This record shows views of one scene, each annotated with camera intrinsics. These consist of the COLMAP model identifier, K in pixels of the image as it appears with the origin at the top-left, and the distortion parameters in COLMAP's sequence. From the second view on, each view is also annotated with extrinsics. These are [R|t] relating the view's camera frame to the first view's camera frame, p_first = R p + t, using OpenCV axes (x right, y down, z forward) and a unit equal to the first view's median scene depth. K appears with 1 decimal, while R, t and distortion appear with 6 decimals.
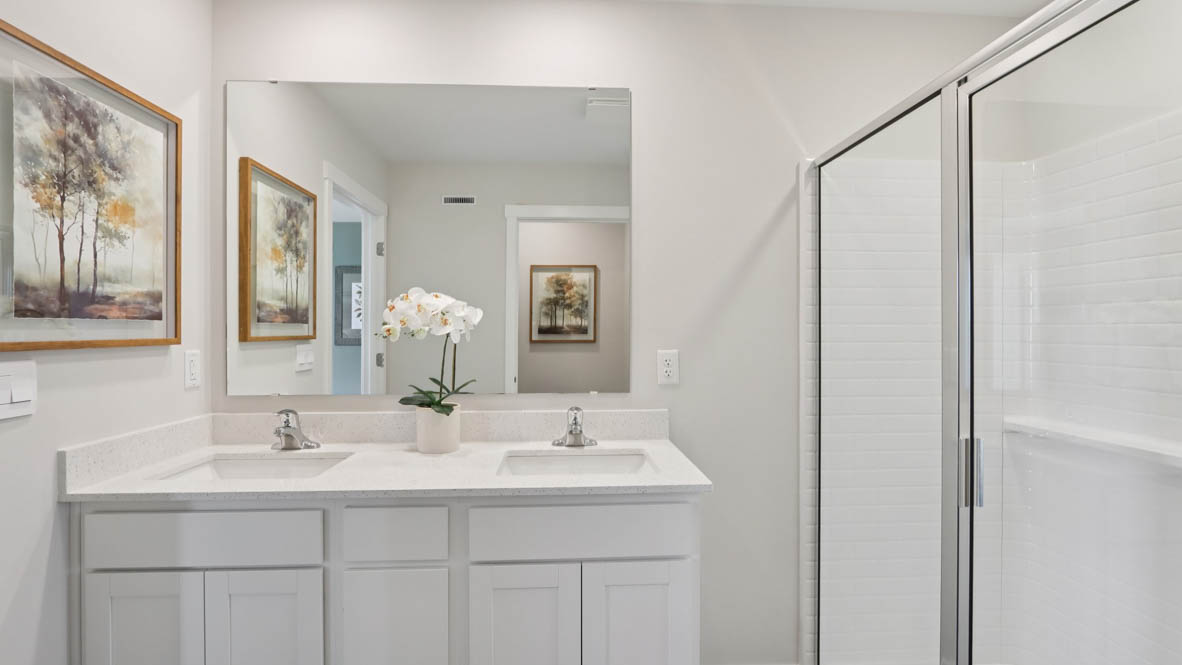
lens RADIAL K [[551.7, 0, 583.0], [0, 551.7, 332.0], [0, 0, 1]] dist [-0.009076, -0.000067]
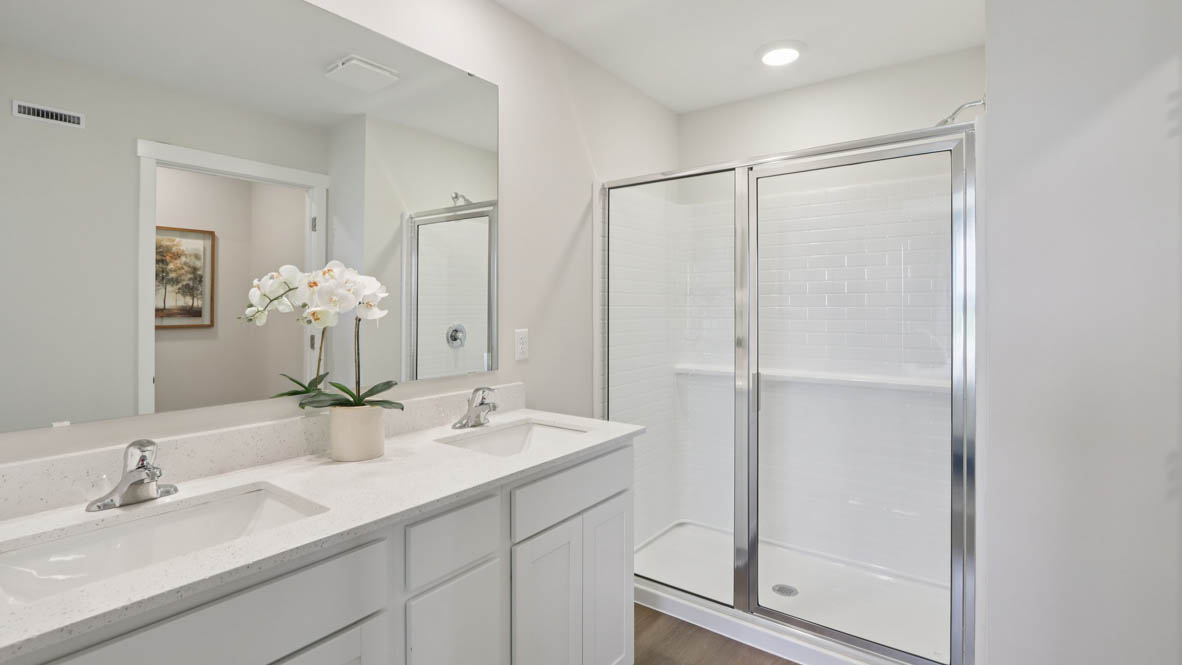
lens RADIAL K [[550.2, 0, 581.1], [0, 550.2, 322.7], [0, 0, 1]] dist [-0.014671, 0.002514]
pose [[0.630963, -0.020434, 0.775544, -0.259888], [0.006288, 0.999755, 0.021226, -0.001640], [-0.775787, -0.008517, 0.630937, 0.079525]]
